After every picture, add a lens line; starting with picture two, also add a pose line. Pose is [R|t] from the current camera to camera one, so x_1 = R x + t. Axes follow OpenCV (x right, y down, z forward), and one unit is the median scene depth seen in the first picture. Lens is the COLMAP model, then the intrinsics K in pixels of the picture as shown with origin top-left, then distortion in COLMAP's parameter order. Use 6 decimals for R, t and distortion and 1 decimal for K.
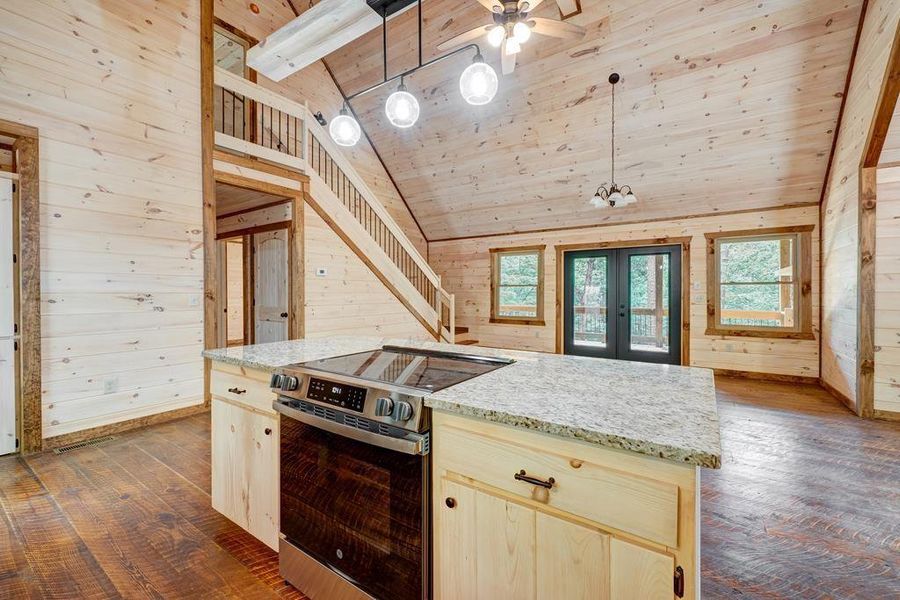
lens RADIAL K [[367.2, 0, 445.5], [0, 367.2, 295.9], [0, 0, 1]] dist [0.006234, -0.002271]
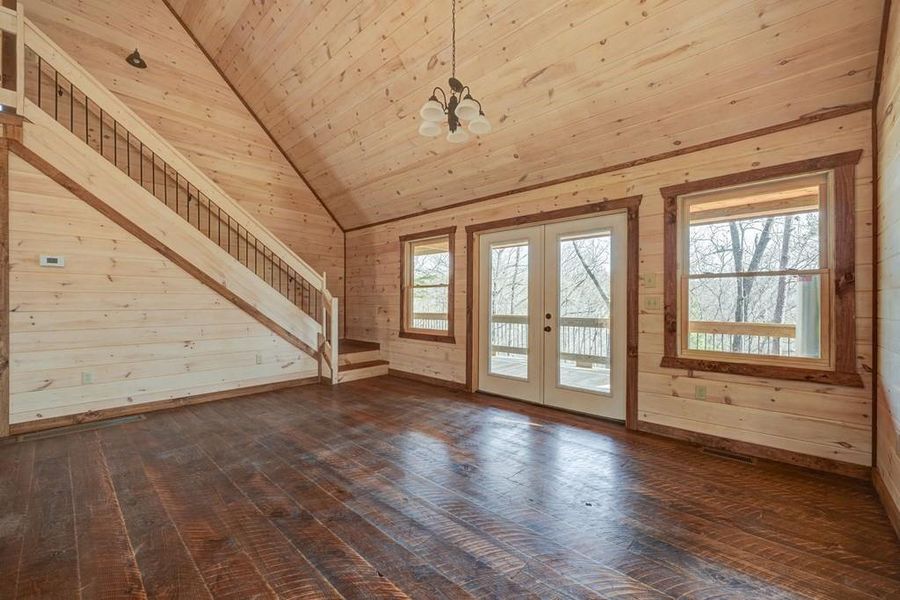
lens RADIAL K [[382.1, 0, 445.7], [0, 382.1, 302.9], [0, 0, 1]] dist [-0.000377, -0.000408]
pose [[0.993901, 0.003765, -0.110216, 0.439285], [-0.004373, 0.999977, -0.005273, 0.011514], [0.110193, 0.005722, 0.993894, 0.378597]]
